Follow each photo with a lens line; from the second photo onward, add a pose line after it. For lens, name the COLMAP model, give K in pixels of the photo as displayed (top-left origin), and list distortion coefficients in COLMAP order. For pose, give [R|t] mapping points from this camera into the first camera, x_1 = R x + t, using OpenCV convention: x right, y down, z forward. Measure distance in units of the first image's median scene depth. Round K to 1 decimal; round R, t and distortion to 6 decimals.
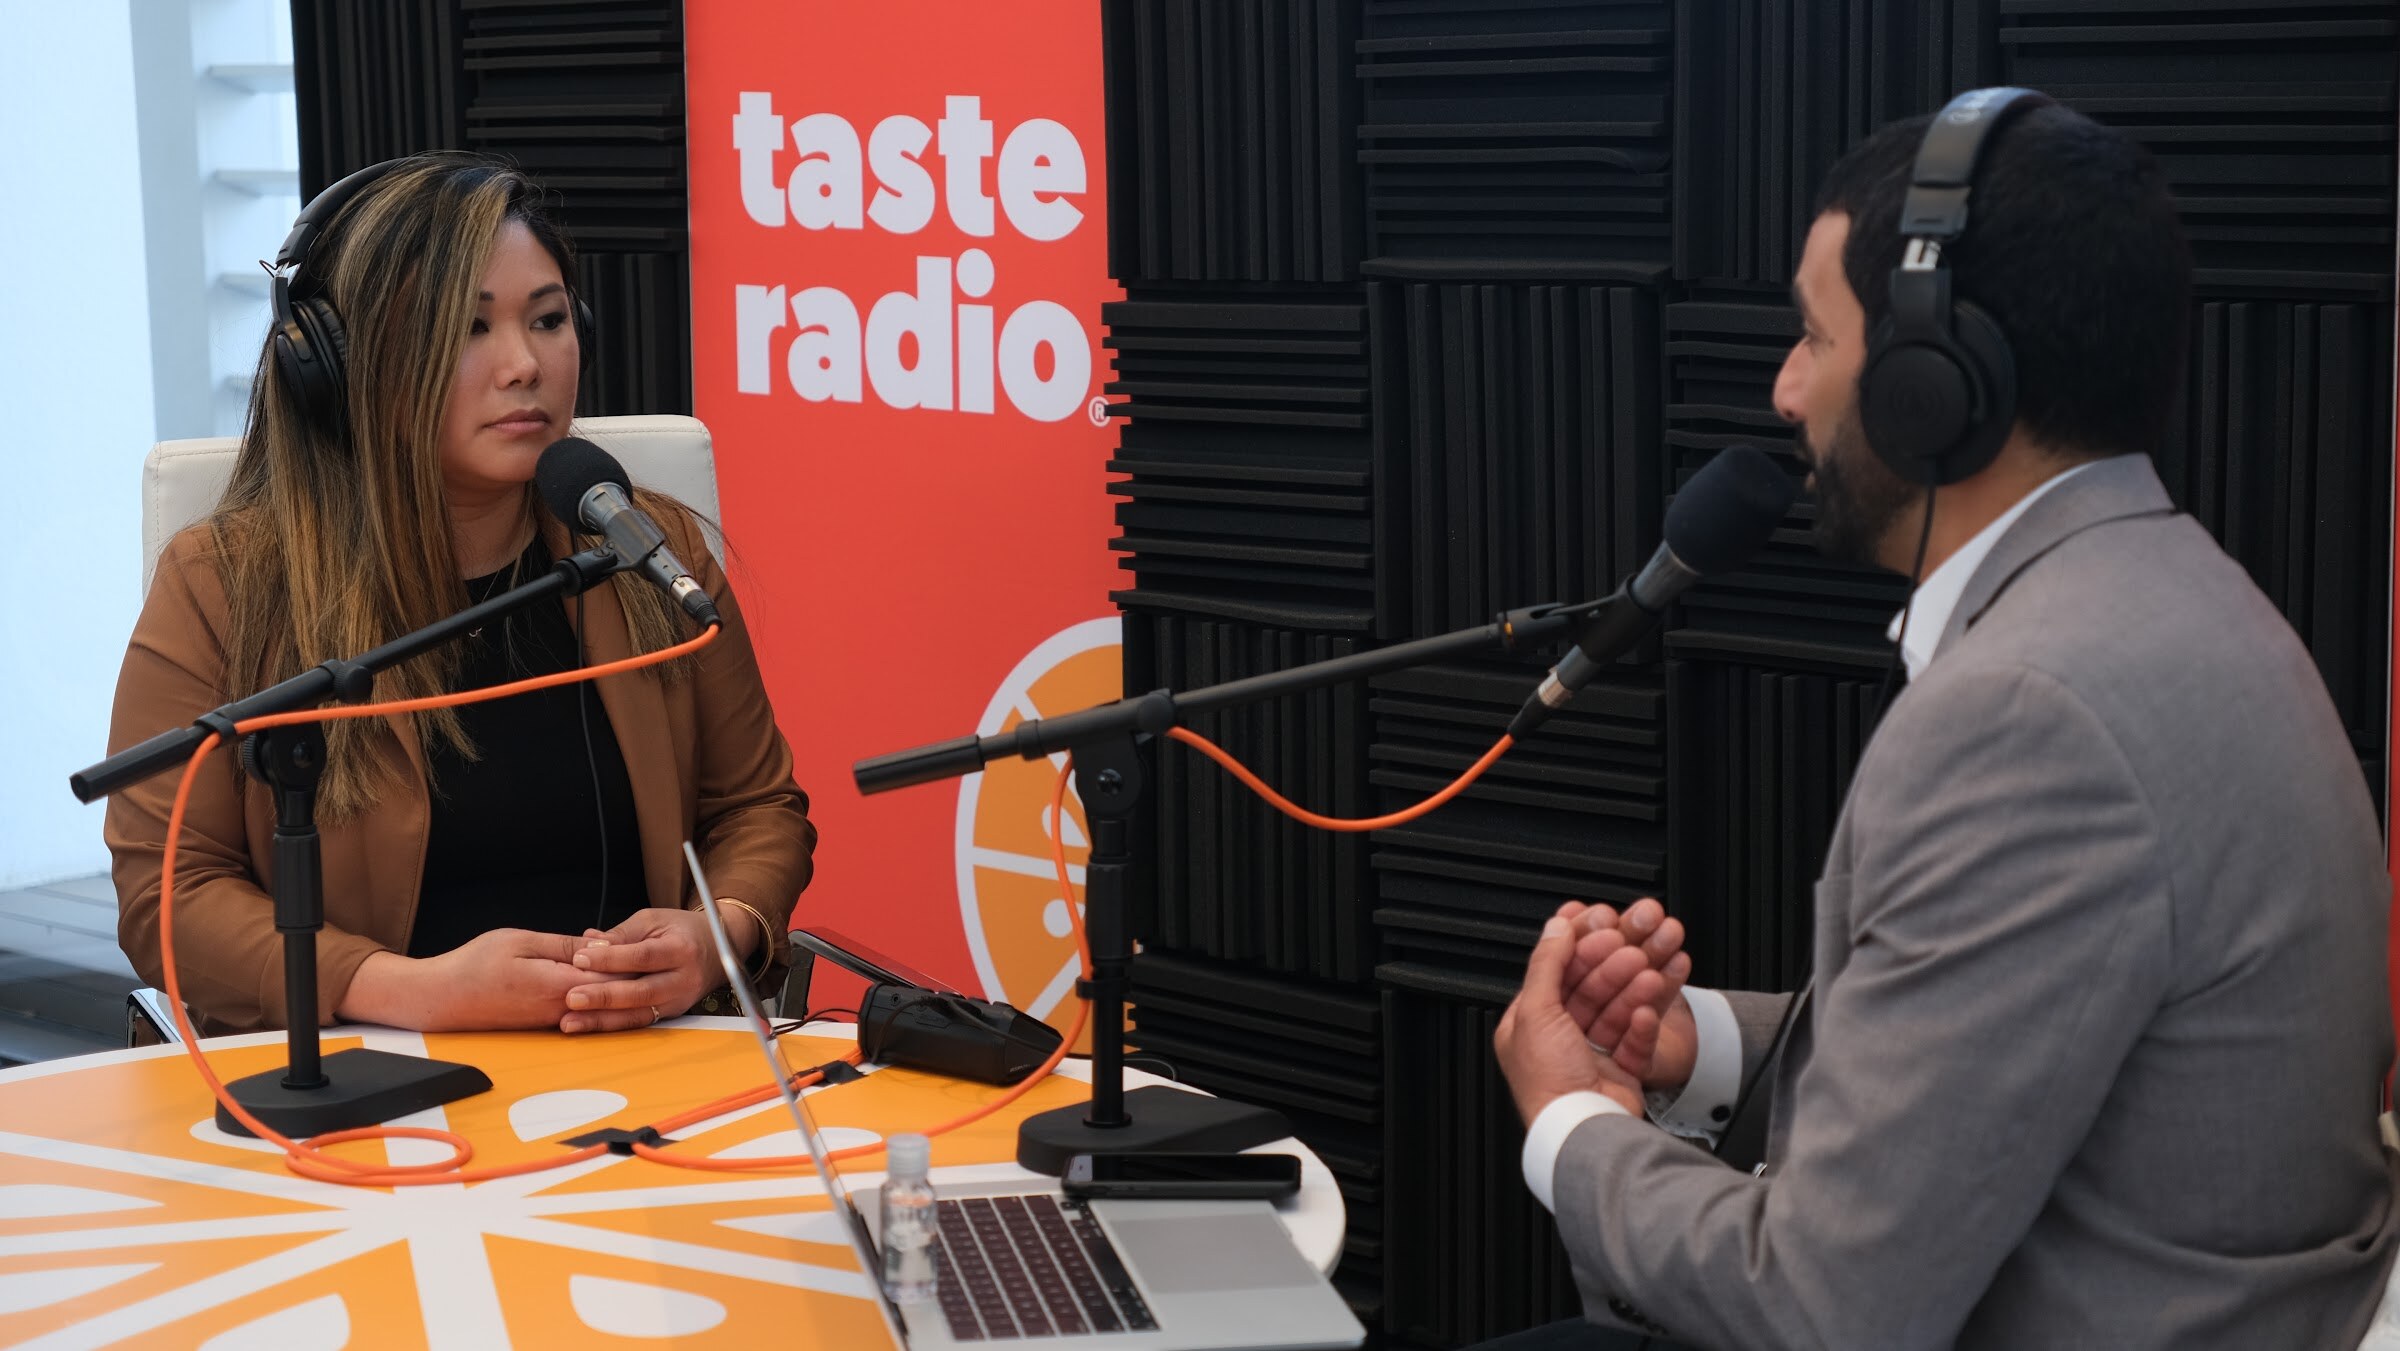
lens RADIAL K [[4151.9, 0, 1238.8], [0, 4151.9, 622.6], [0, 0, 1]] dist [0.085062, 0.000000]
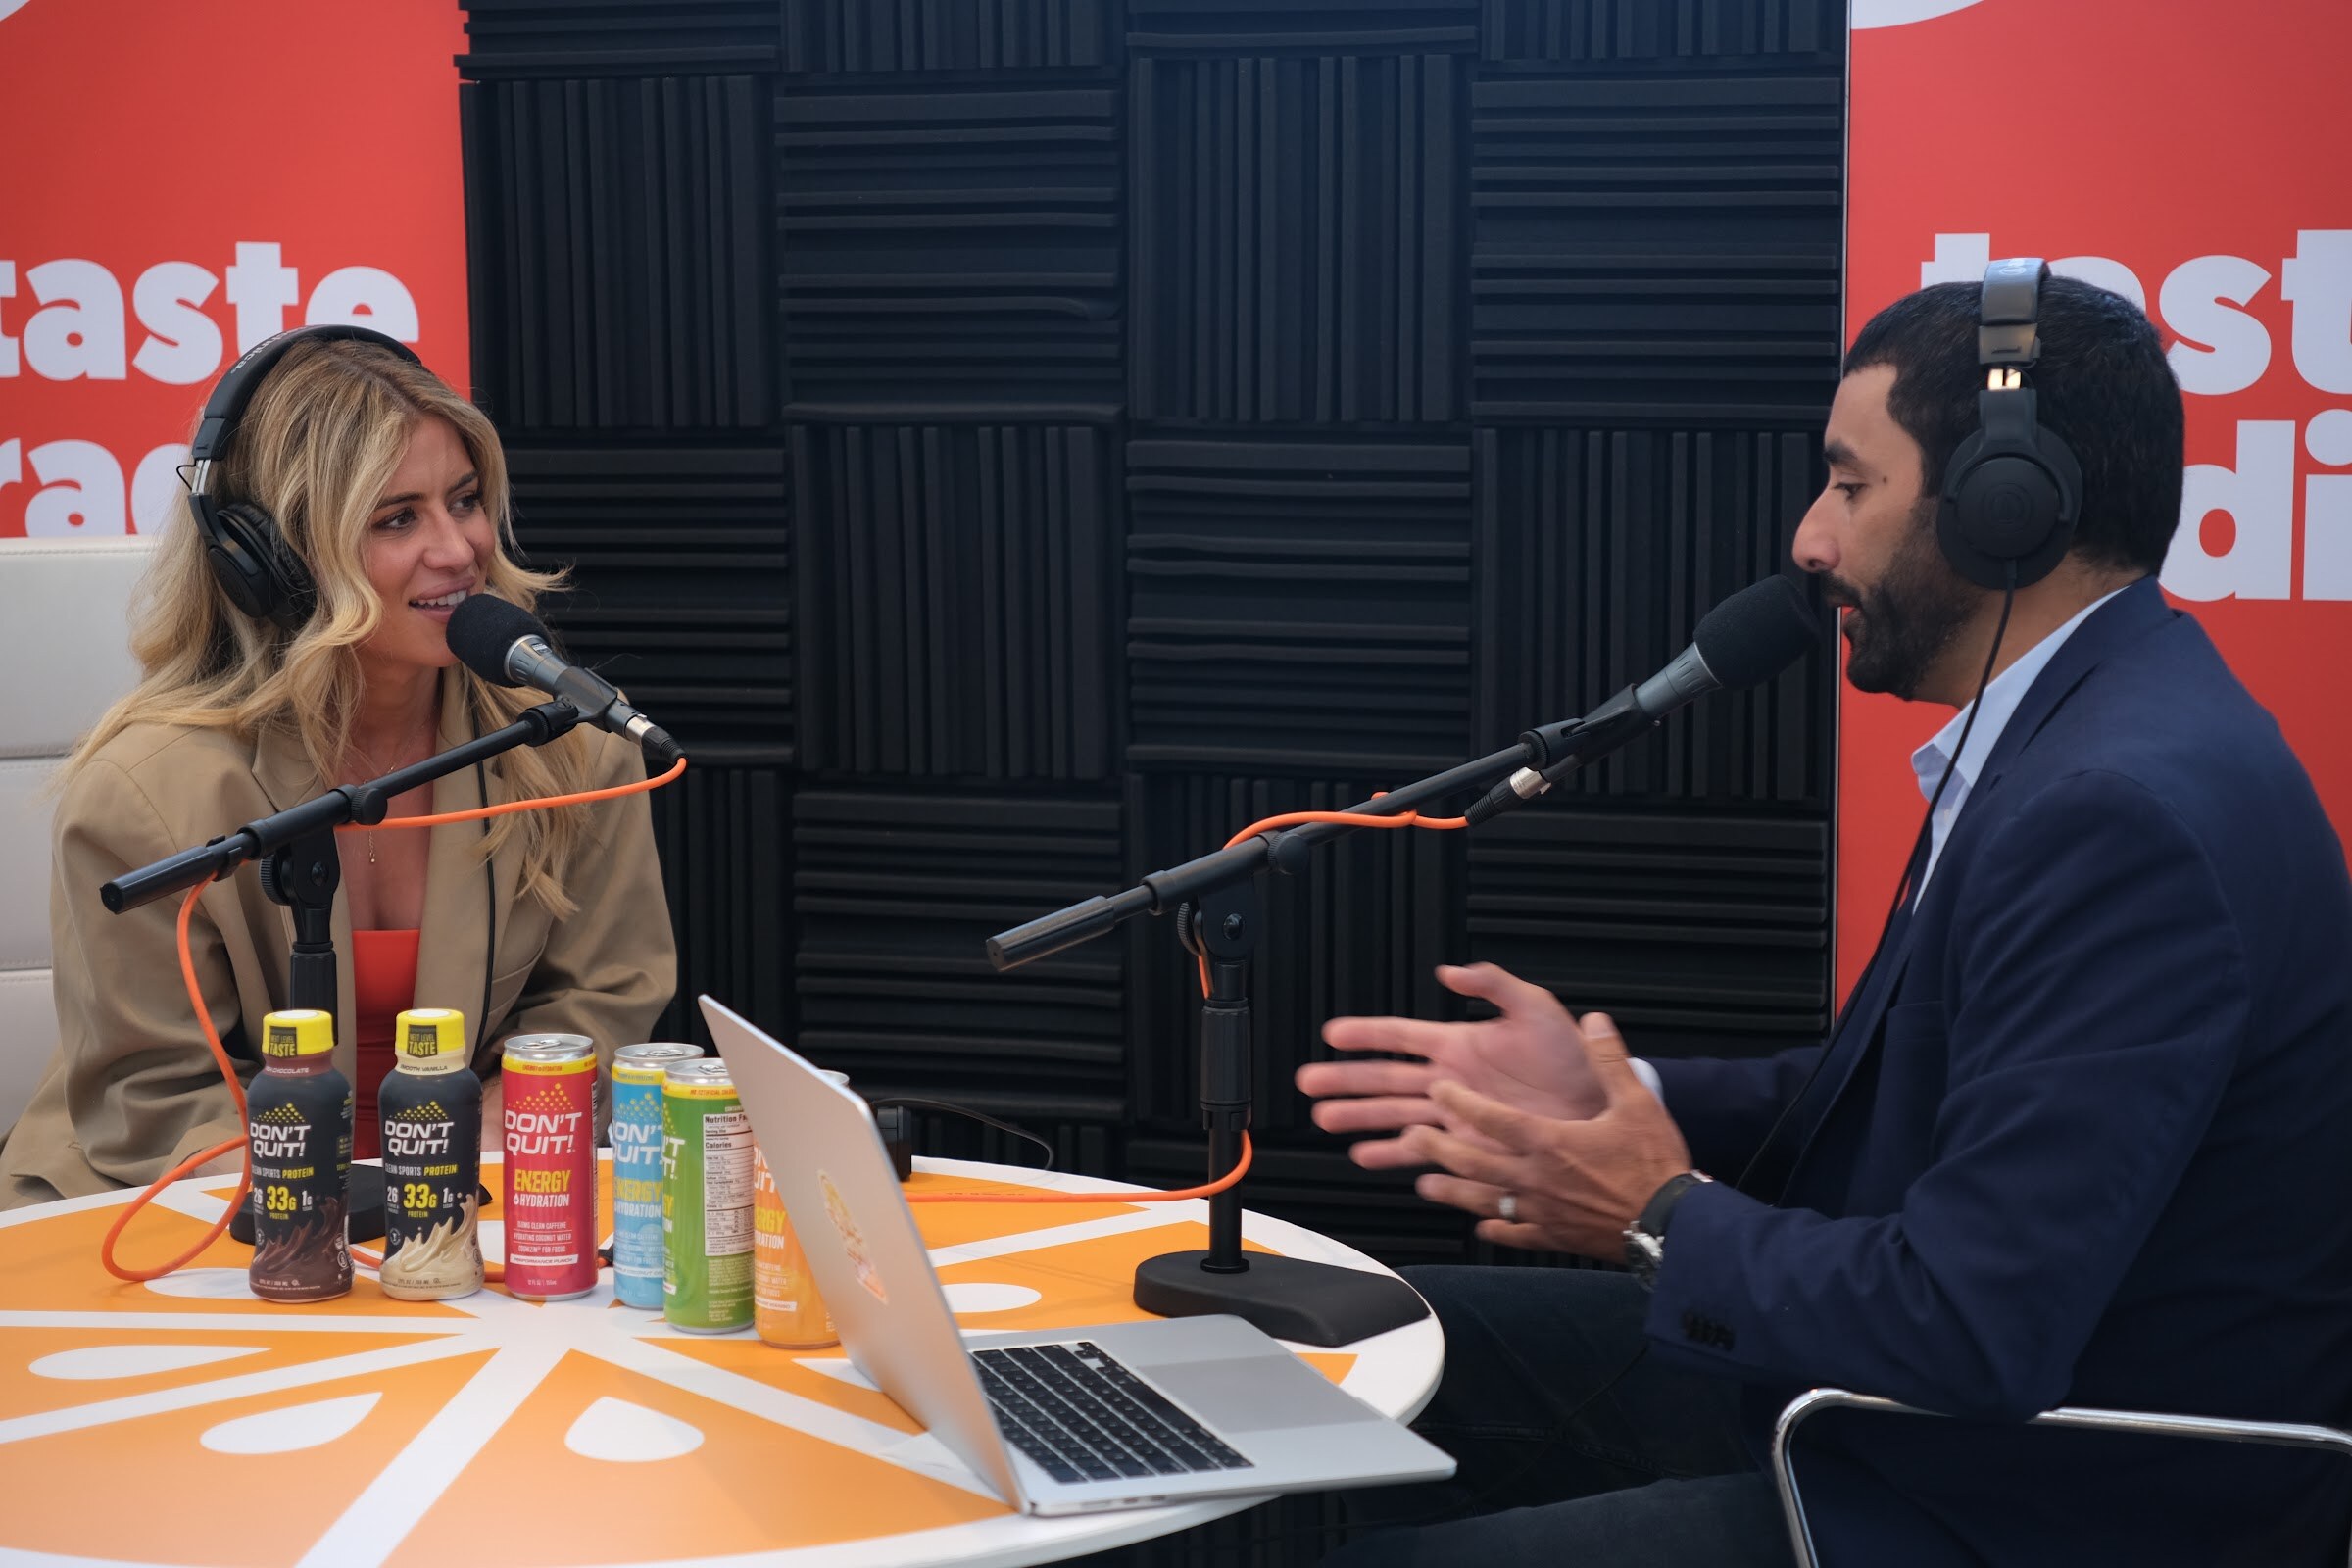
lens RADIAL K [[4423.9, 0, 1180.0], [0, 4423.9, 782.9], [0, 0, 1]] dist [0.105984, 0.000000]
pose [[0.901326, -0.047834, 0.430492, -0.334402], [0.049466, 0.998748, 0.007408, 0.003205], [-0.430308, 0.014617, 0.902564, -0.035566]]
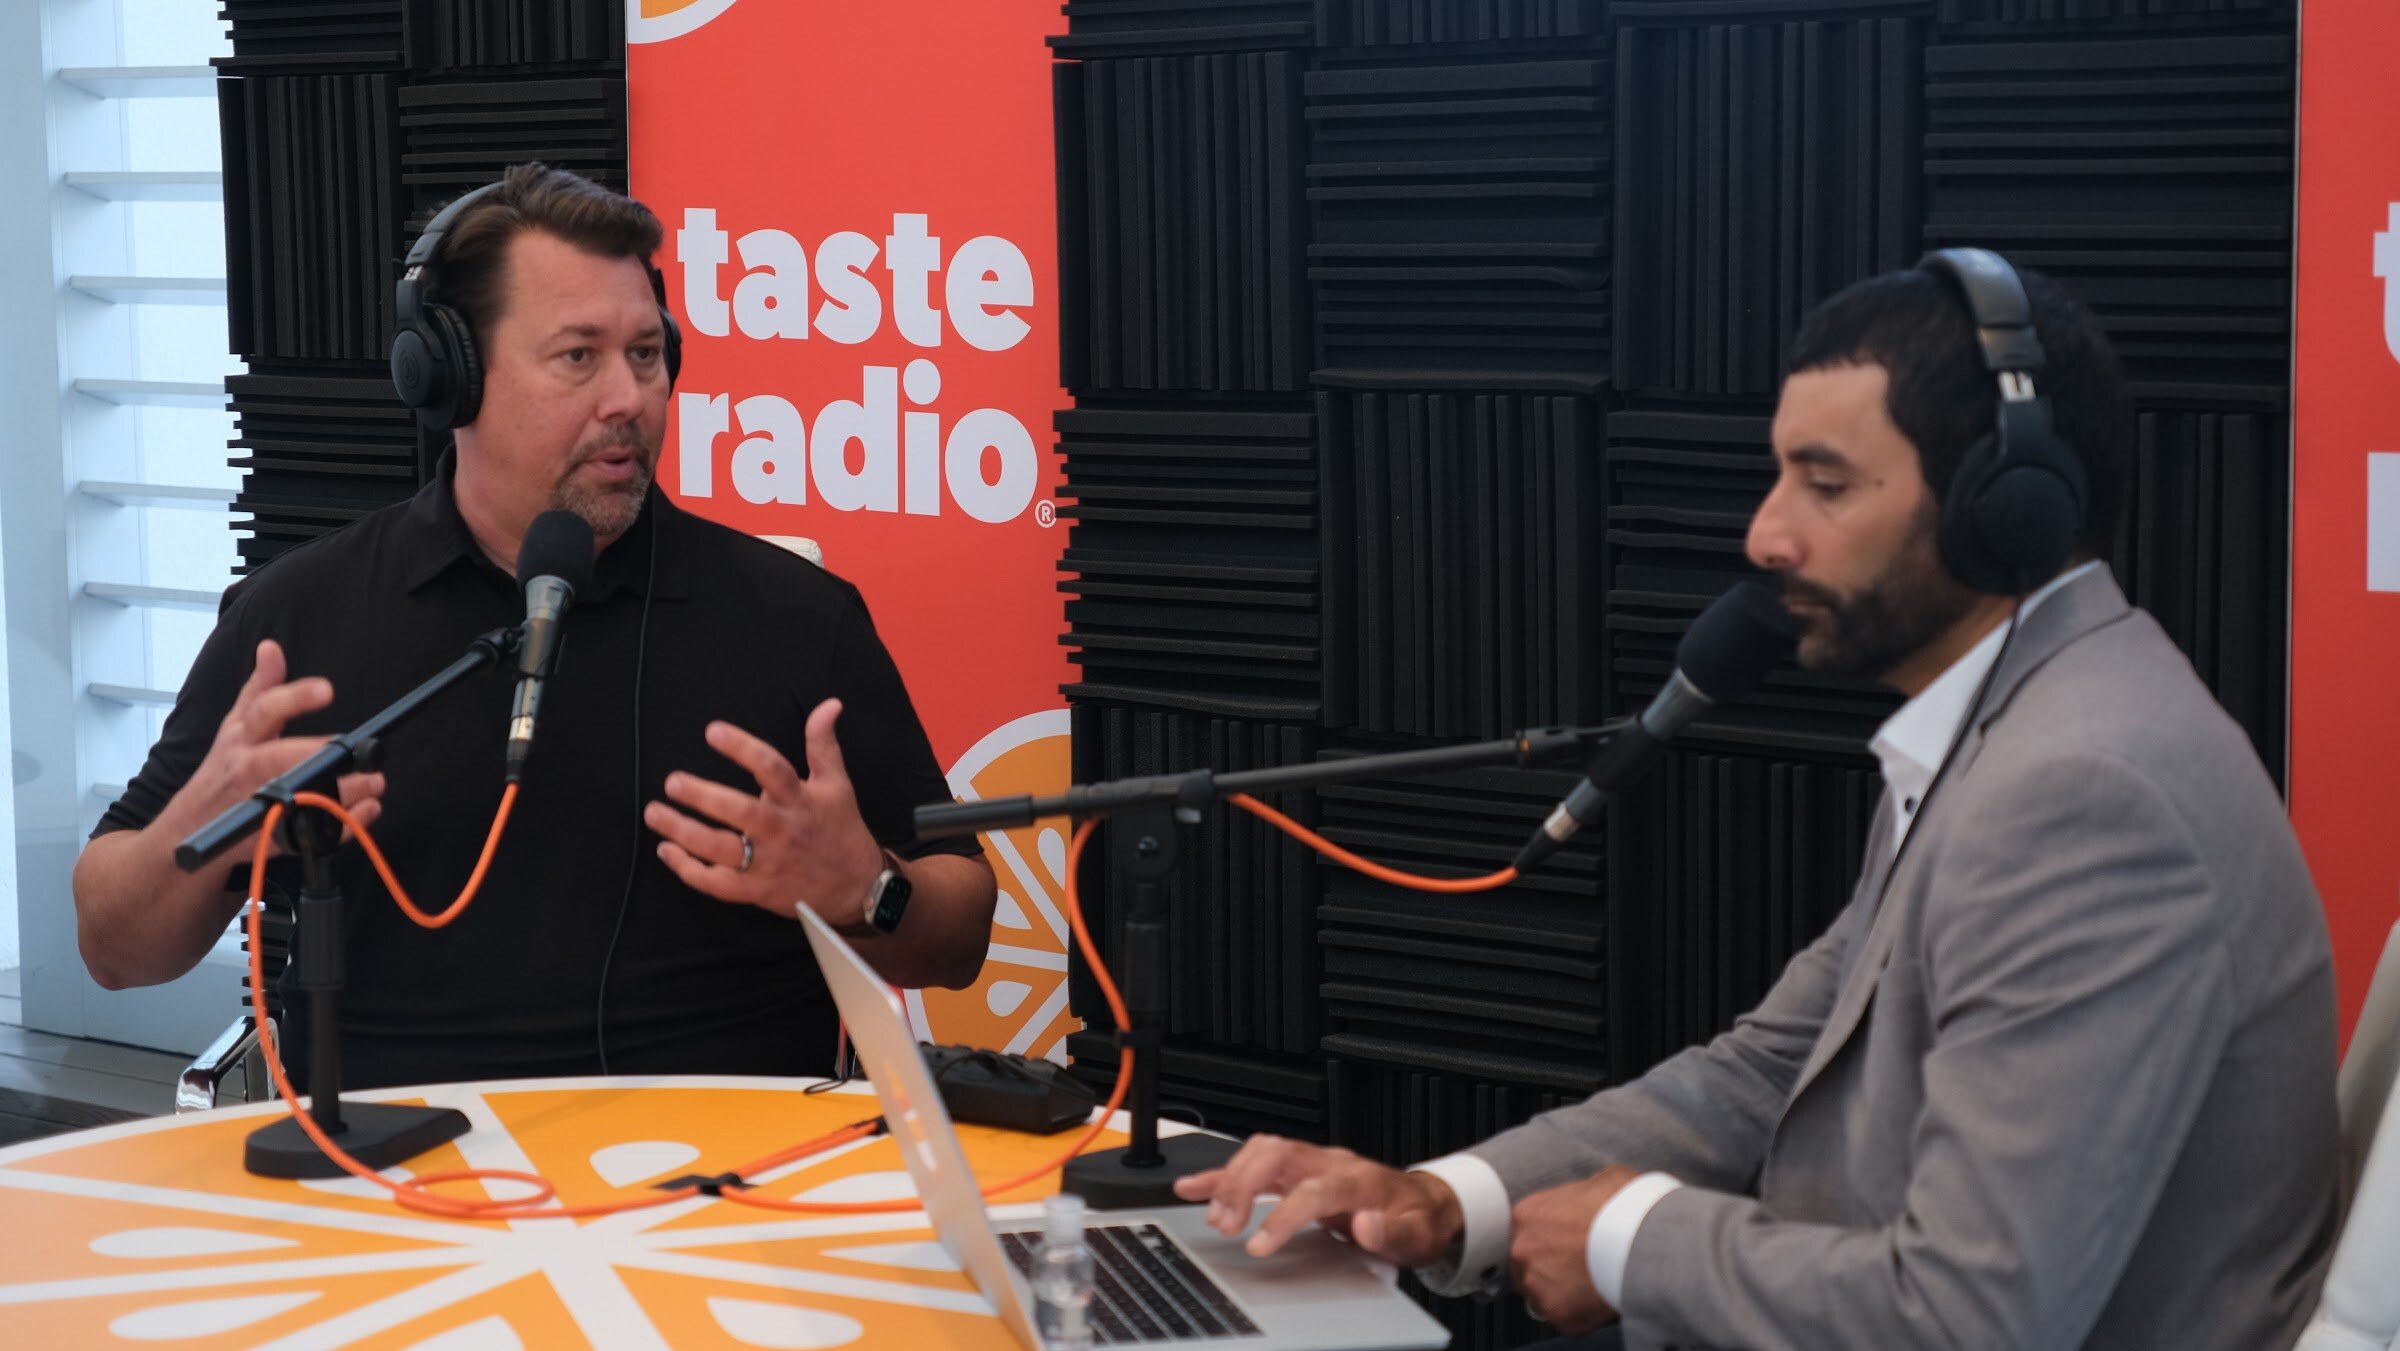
lens RADIAL K [[4275.0, 0, 1203.3], [0, 4275.0, 660.0], [0, 0, 1]] dist [0.101885, 0.000000]
pose [[0.998124, -0.001904, 0.061190, -0.060152], [0.003021, 0.999831, -0.018157, 0.006046], [-0.061145, 0.018308, 0.997961, -0.082524]]
